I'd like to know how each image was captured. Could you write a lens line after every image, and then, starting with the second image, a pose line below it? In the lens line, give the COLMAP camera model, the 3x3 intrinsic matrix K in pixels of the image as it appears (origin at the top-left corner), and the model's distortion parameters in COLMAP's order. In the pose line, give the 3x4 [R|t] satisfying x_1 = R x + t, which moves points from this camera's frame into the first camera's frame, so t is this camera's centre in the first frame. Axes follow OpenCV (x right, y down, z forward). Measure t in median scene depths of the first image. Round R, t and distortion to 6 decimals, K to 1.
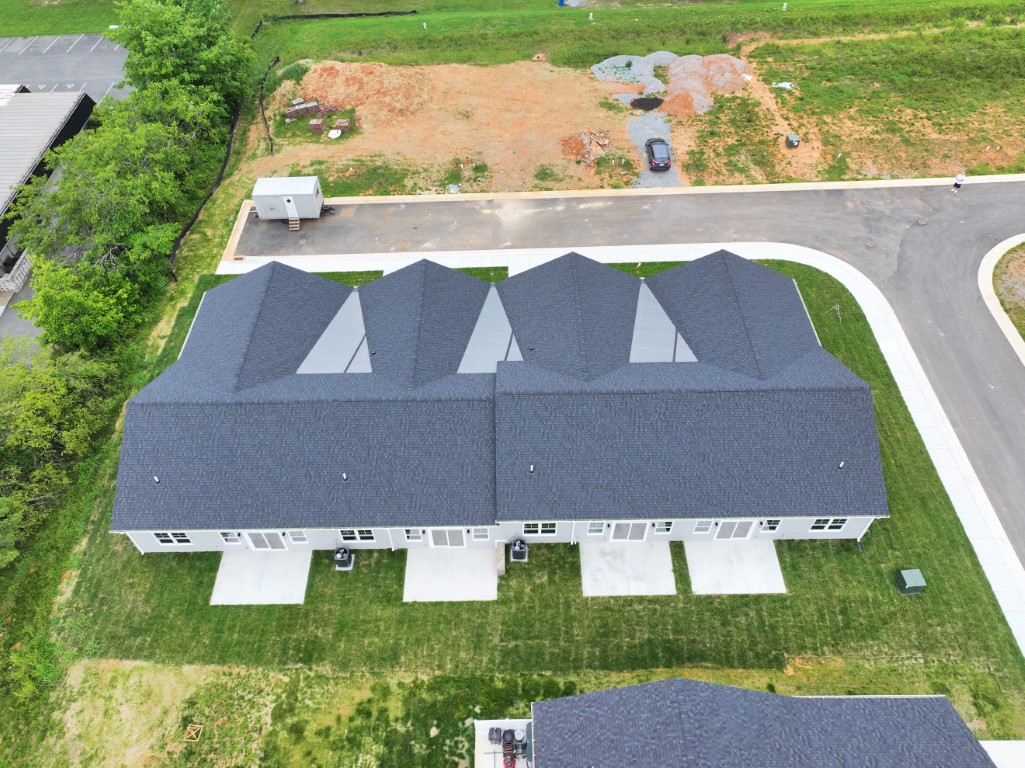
lens RADIAL K [[718.2, 0, 512.5], [0, 718.2, 384.0], [0, 0, 1]] dist [0.006438, 0.003736]
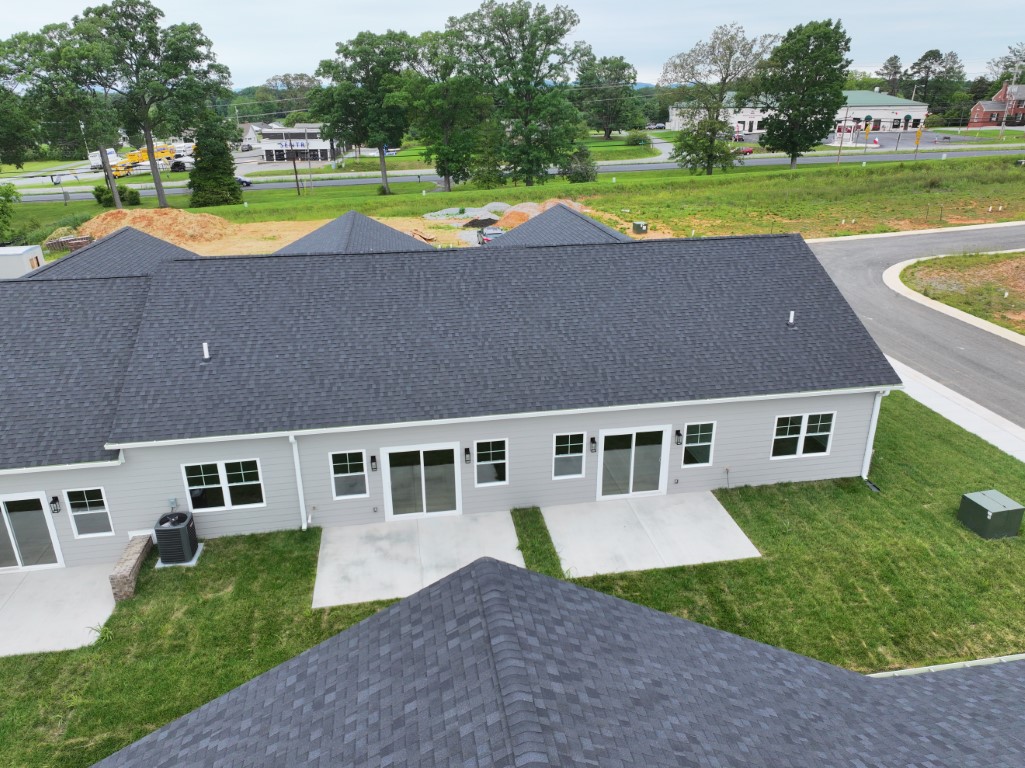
lens RADIAL K [[718.2, 0, 512.5], [0, 718.2, 384.0], [0, 0, 1]] dist [0.006438, 0.003736]
pose [[0.987906, -0.056769, 0.144289, 0.160881], [0.117063, 0.883291, -0.453976, 0.383570], [-0.101677, 0.465376, 0.879254, 0.555817]]
